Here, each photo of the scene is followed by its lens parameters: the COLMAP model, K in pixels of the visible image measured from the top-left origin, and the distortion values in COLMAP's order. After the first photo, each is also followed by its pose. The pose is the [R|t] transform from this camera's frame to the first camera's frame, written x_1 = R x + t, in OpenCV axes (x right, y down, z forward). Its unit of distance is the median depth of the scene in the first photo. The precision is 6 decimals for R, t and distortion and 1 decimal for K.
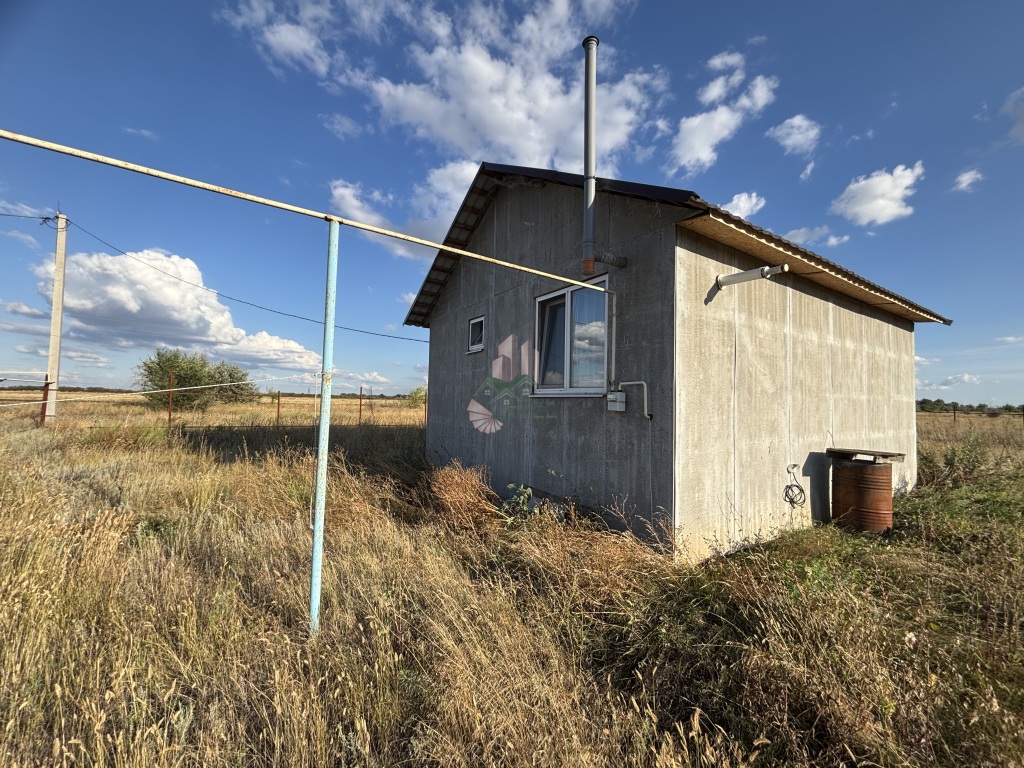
lens RADIAL K [[413.1, 0, 512.0], [0, 413.1, 384.0], [0, 0, 1]] dist [0.001651, 0.000222]
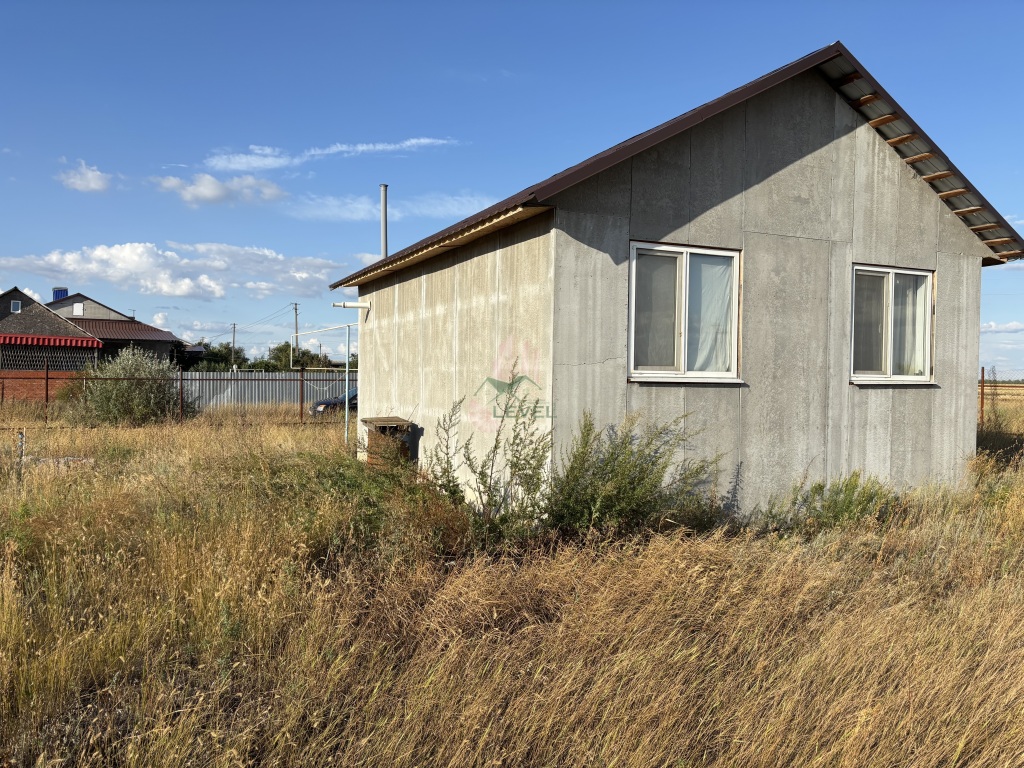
lens RADIAL K [[766.2, 0, 512.0], [0, 766.2, 384.0], [0, 0, 1]] dist [0.082809, -0.099215]
pose [[-0.129161, -0.015518, -0.991502, 2.361205], [0.027024, 0.999451, -0.019162, 0.095231], [0.991255, -0.029269, -0.128670, 1.326954]]
